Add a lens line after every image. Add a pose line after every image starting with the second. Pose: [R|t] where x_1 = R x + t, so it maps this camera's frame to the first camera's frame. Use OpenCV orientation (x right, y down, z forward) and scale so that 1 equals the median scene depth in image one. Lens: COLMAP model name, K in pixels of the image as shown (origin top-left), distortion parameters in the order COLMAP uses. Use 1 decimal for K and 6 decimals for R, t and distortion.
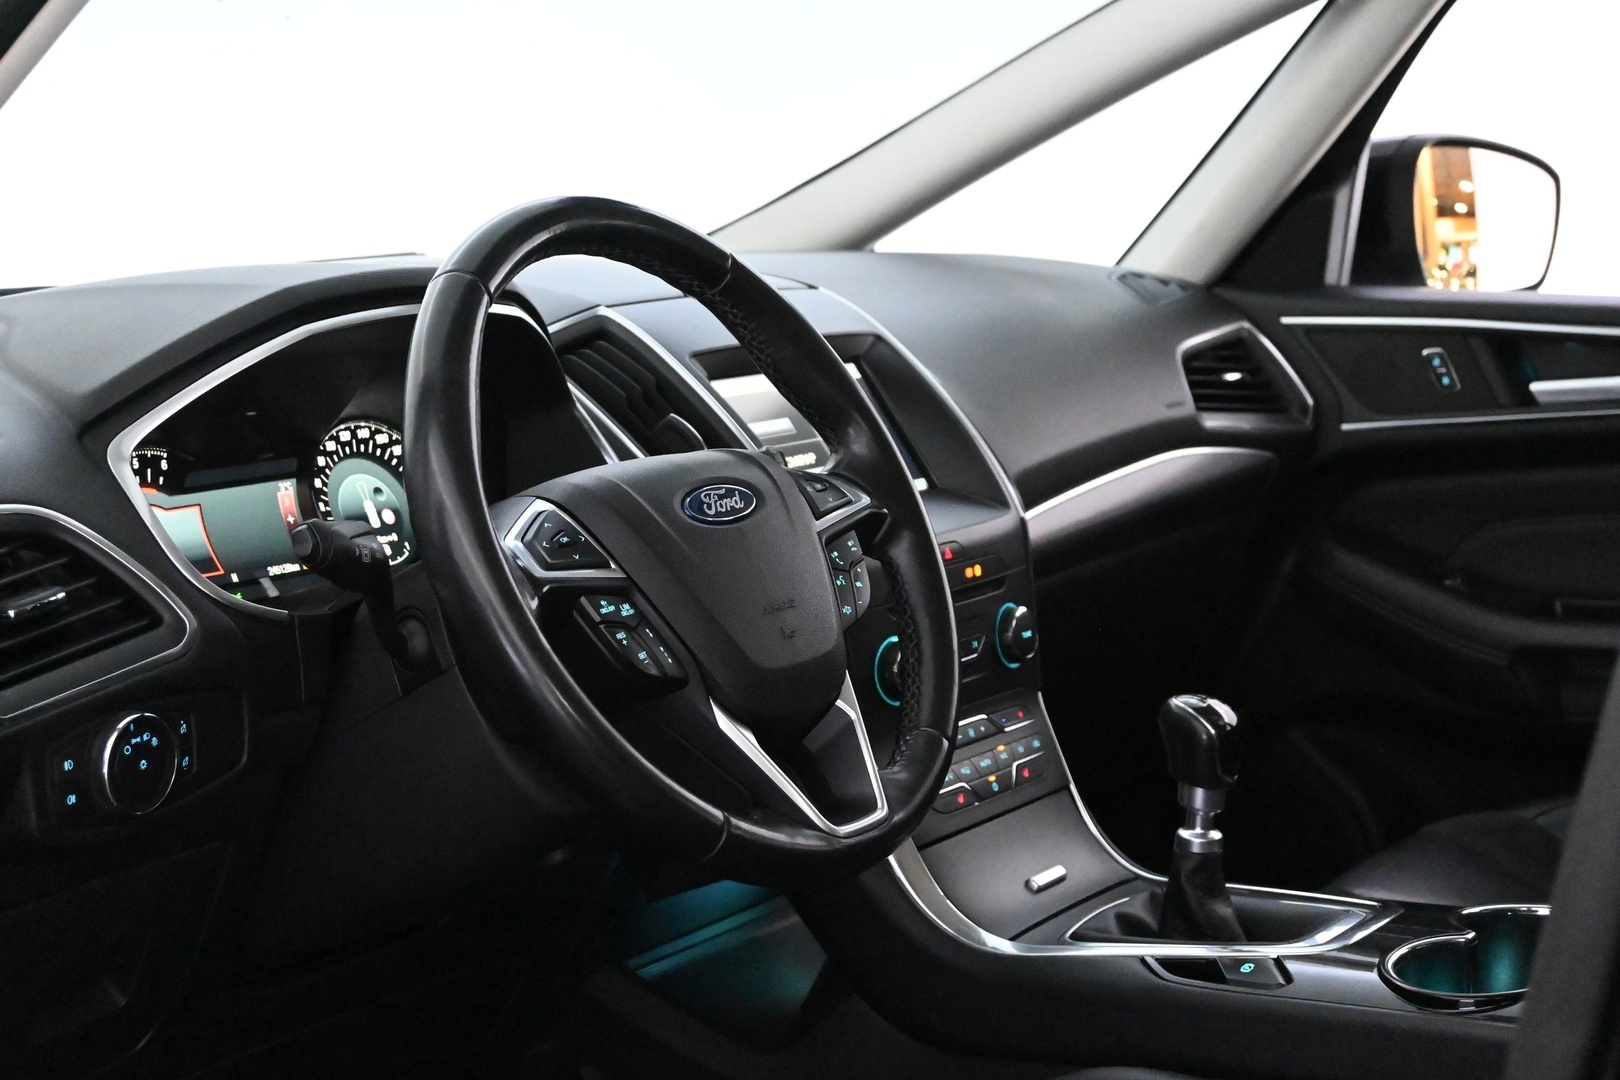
lens RADIAL K [[2637.6, 0, 802.3], [0, 2637.6, 537.3], [0, 0, 1]] dist [0.061463, 0.000000]
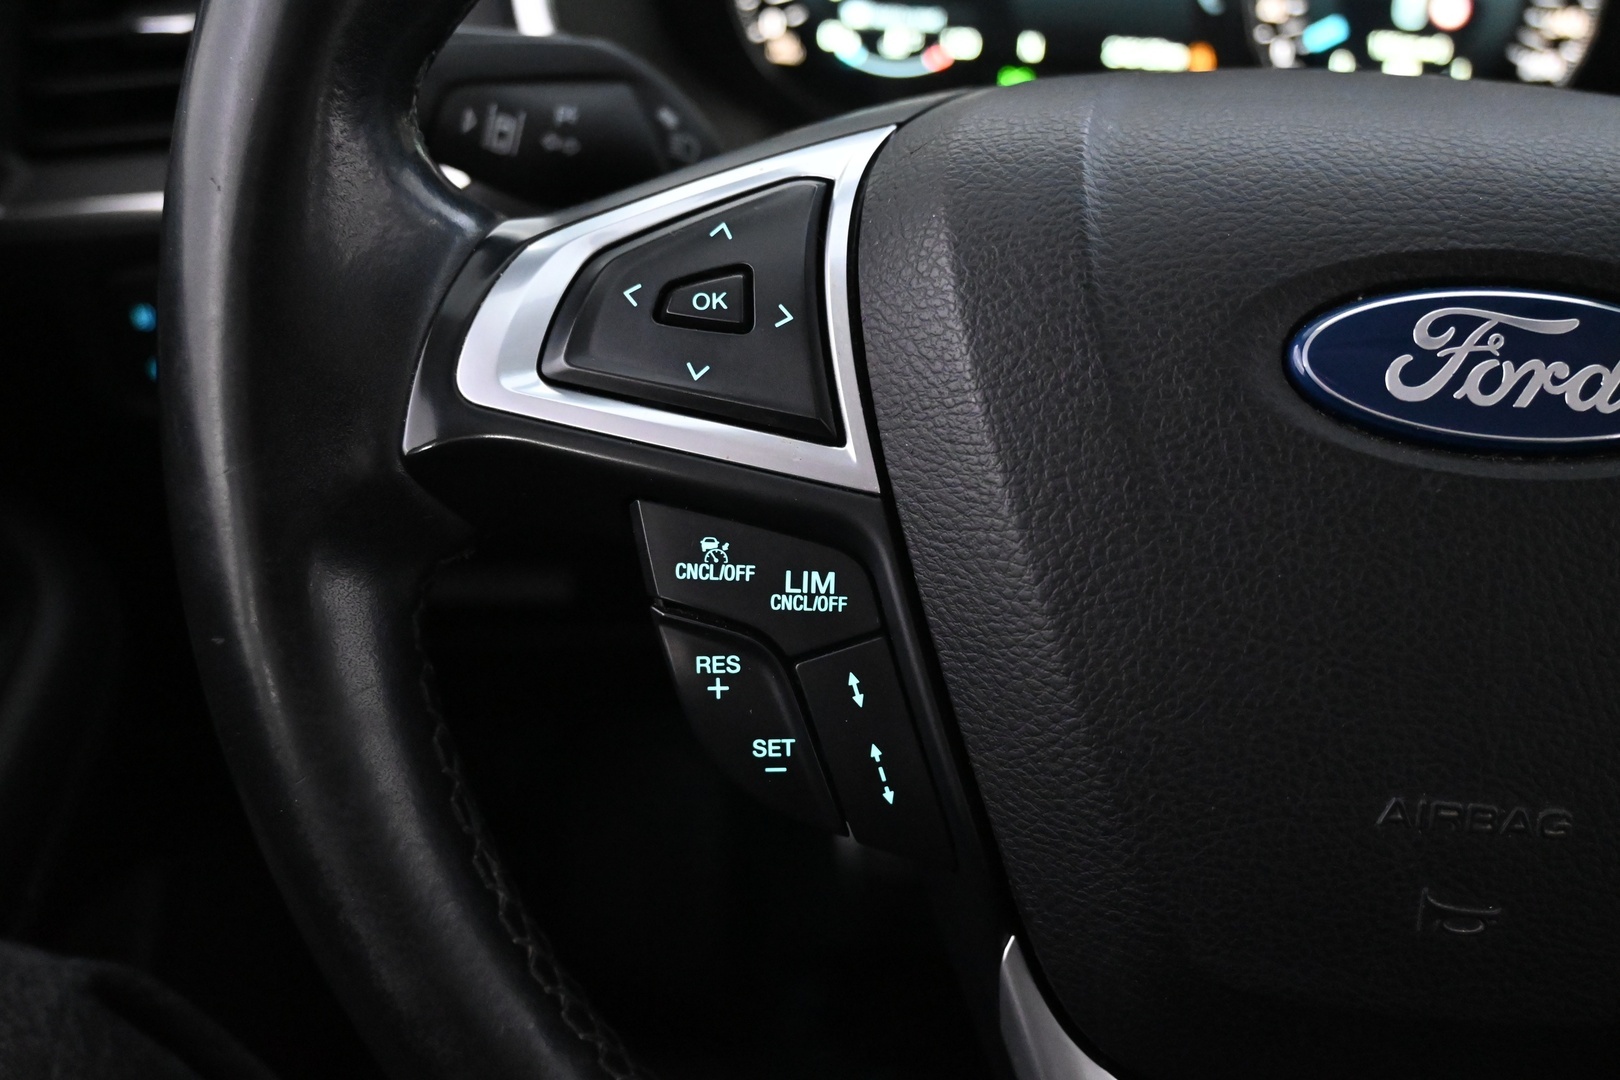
lens RADIAL K [[1437.8, 0, 792.7], [0, 1437.8, 552.6], [0, 0, 1]] dist [-0.001265, -0.016071]
pose [[0.499713, 0.543253, -0.674657, 0.034971], [-0.161994, 0.823749, 0.543319, -0.053971], [0.850908, -0.162213, 0.499642, 0.724163]]
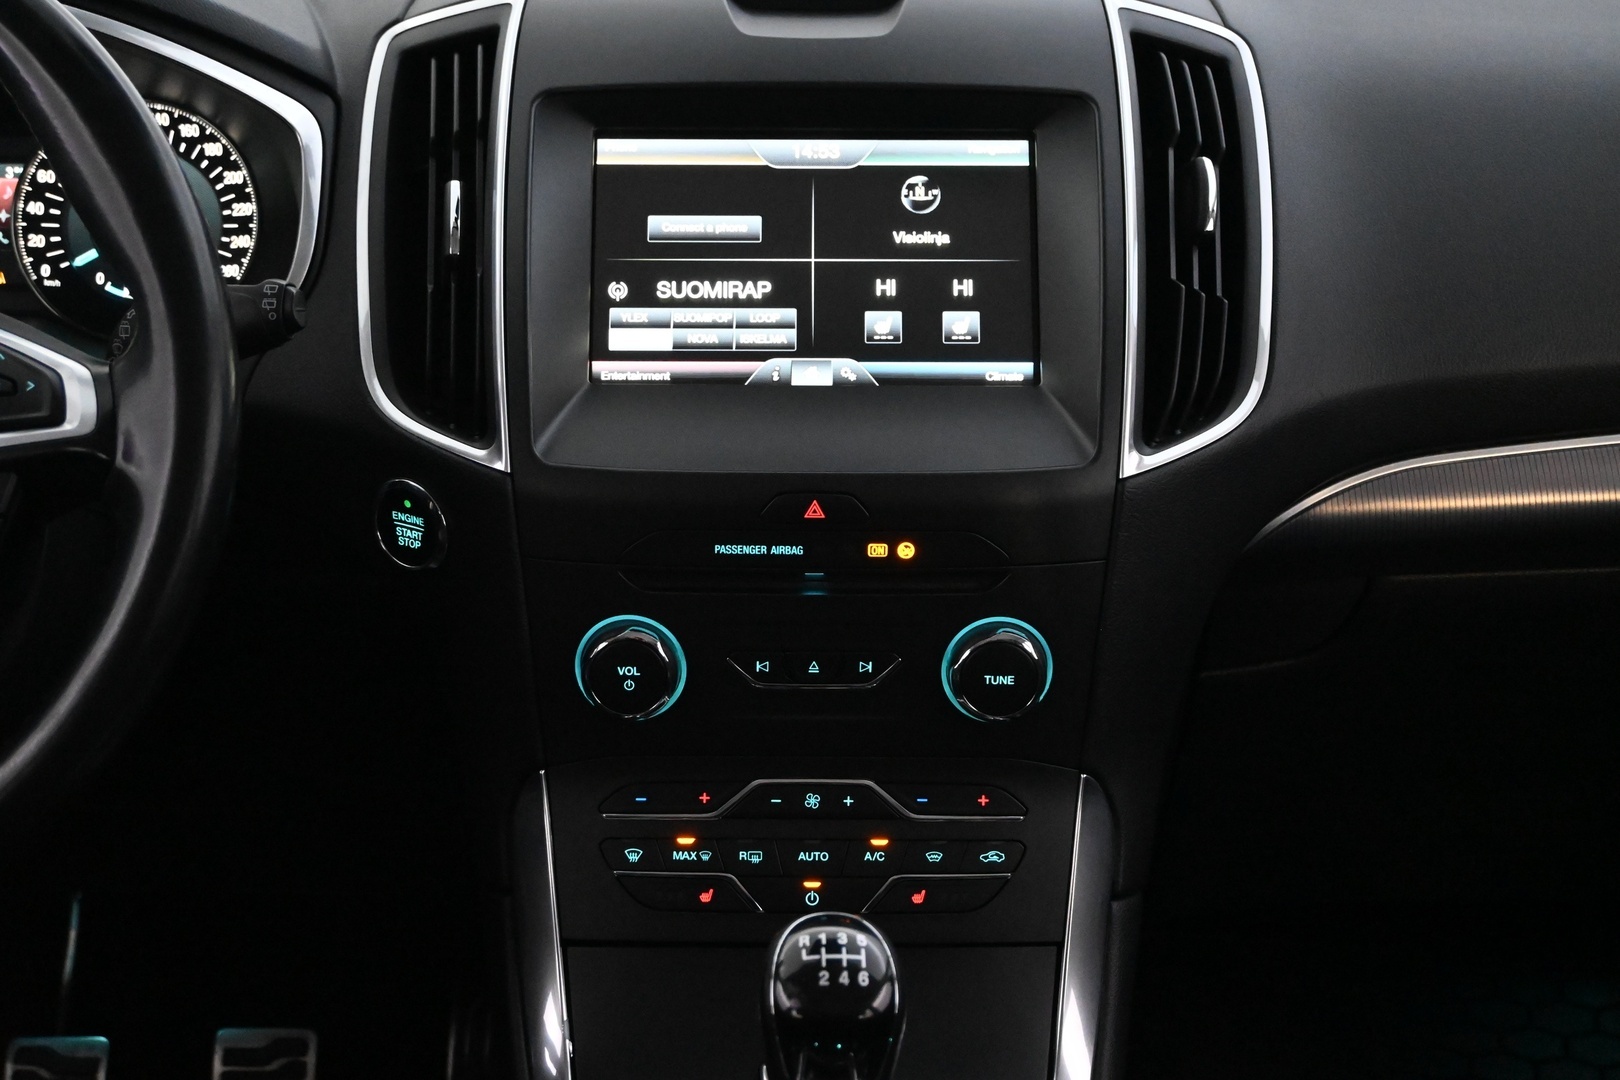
lens RADIAL K [[2441.1, 0, 822.8], [0, 2441.1, 552.7], [0, 0, 1]] dist [0.017768, 0.000000]
pose [[0.563365, 0.339727, -0.753131, 0.508091], [-0.132983, 0.936951, 0.323170, -0.174350], [0.815436, -0.081909, 0.573023, 0.746107]]
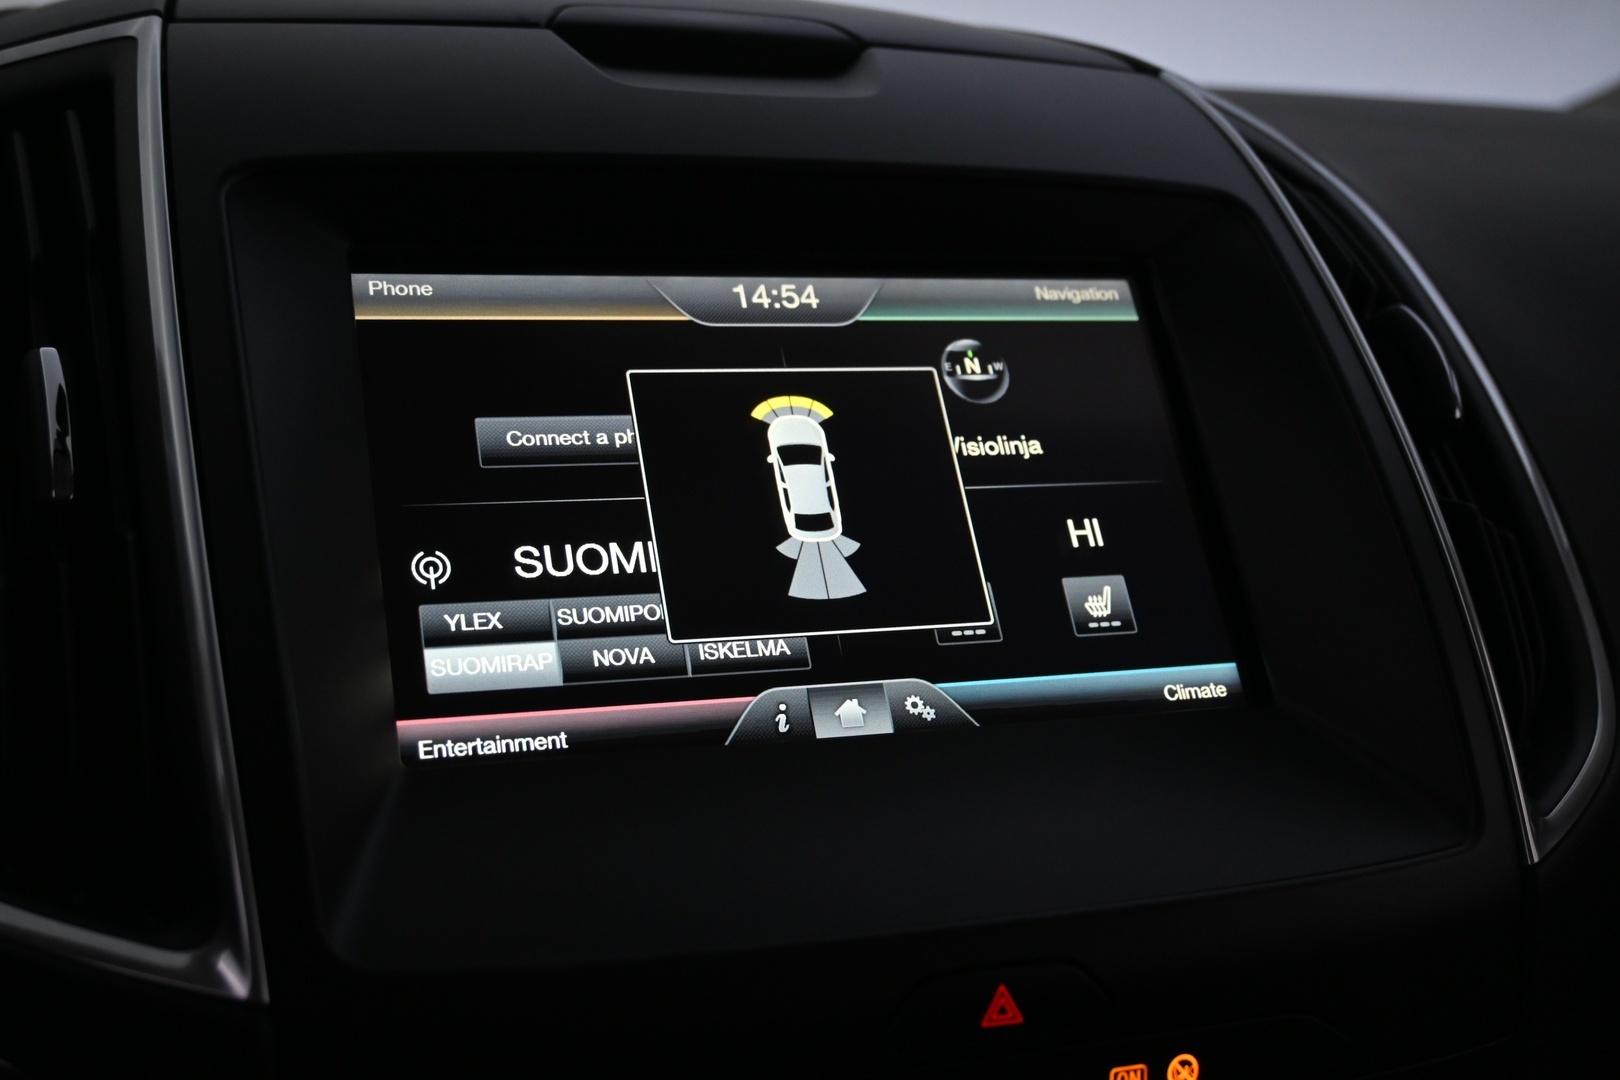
lens RADIAL K [[1880.7, 0, 801.4], [0, 1880.7, 553.6], [0, 0, 1]] dist [0.015115, 0.000000]
pose [[0.807796, 0.163183, -0.566425, 0.147815], [-0.130338, 0.986580, 0.098346, -0.057648], [0.574872, -0.005617, 0.818224, 0.907637]]
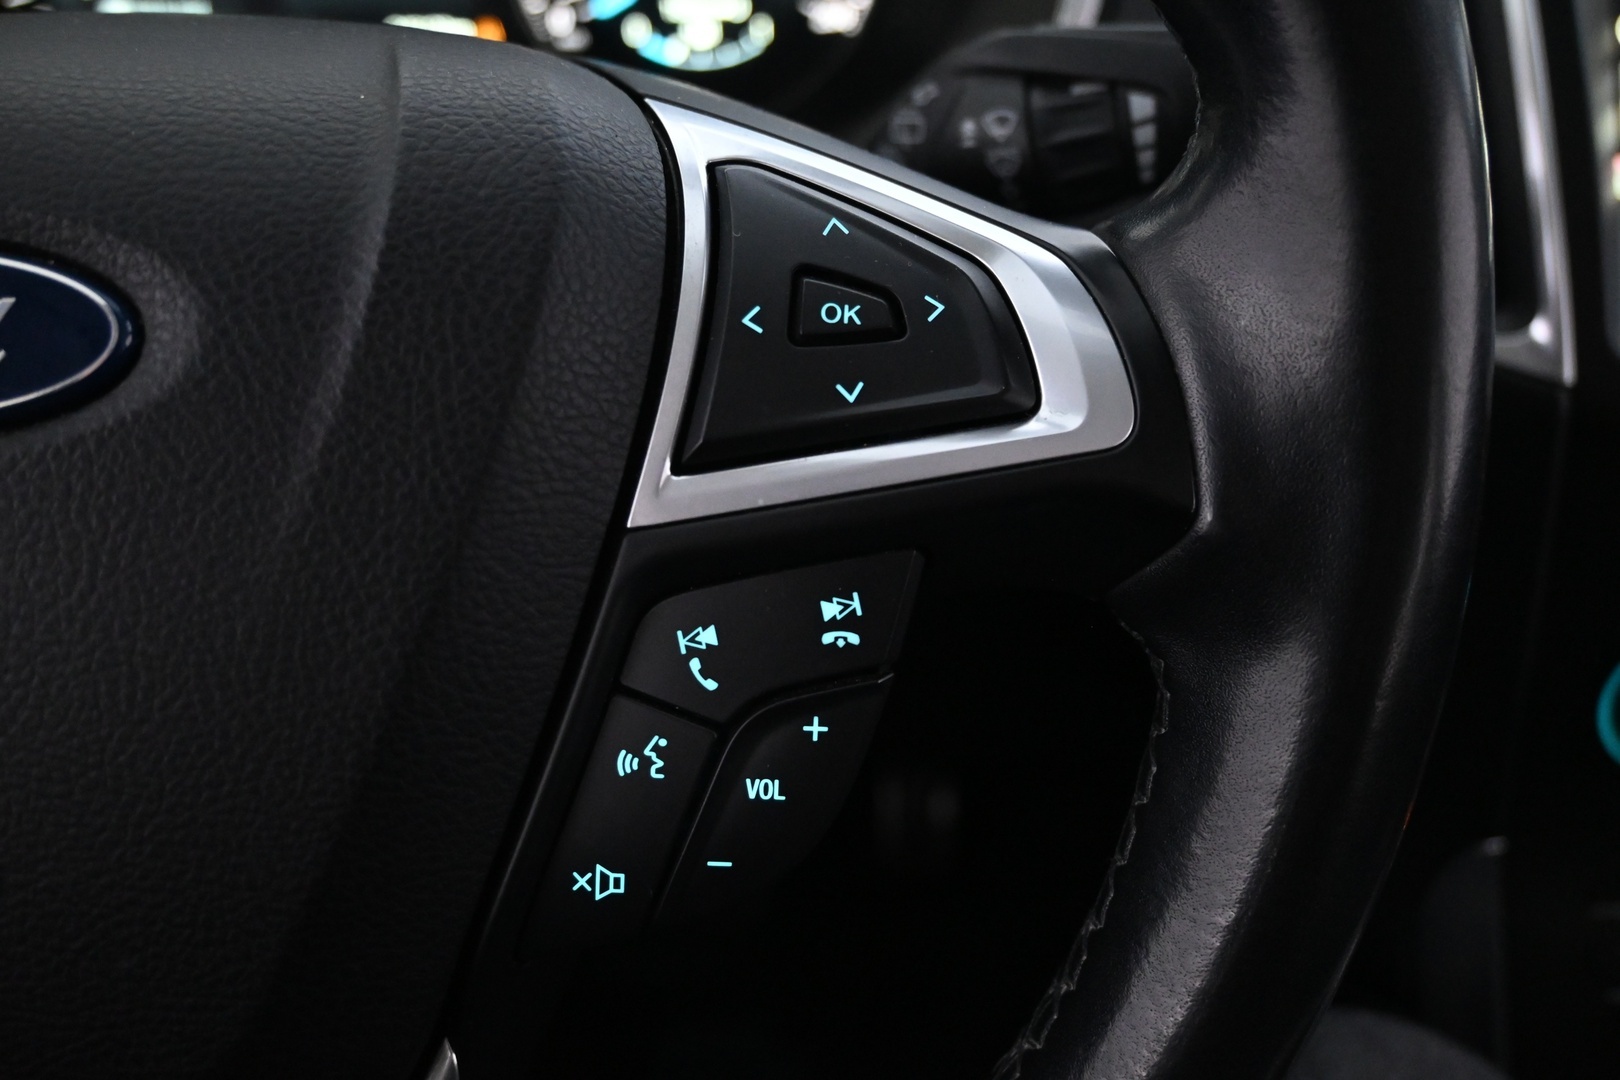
lens RADIAL K [[1437.8, 0, 802.1], [0, 1437.8, 535.5], [0, 0, 1]] dist [-0.001265, -0.016071]
pose [[0.580831, 0.481644, -0.656243, 0.087132], [-0.120883, 0.848267, 0.515587, -0.059315], [0.804998, -0.220140, 0.550923, 0.834051]]
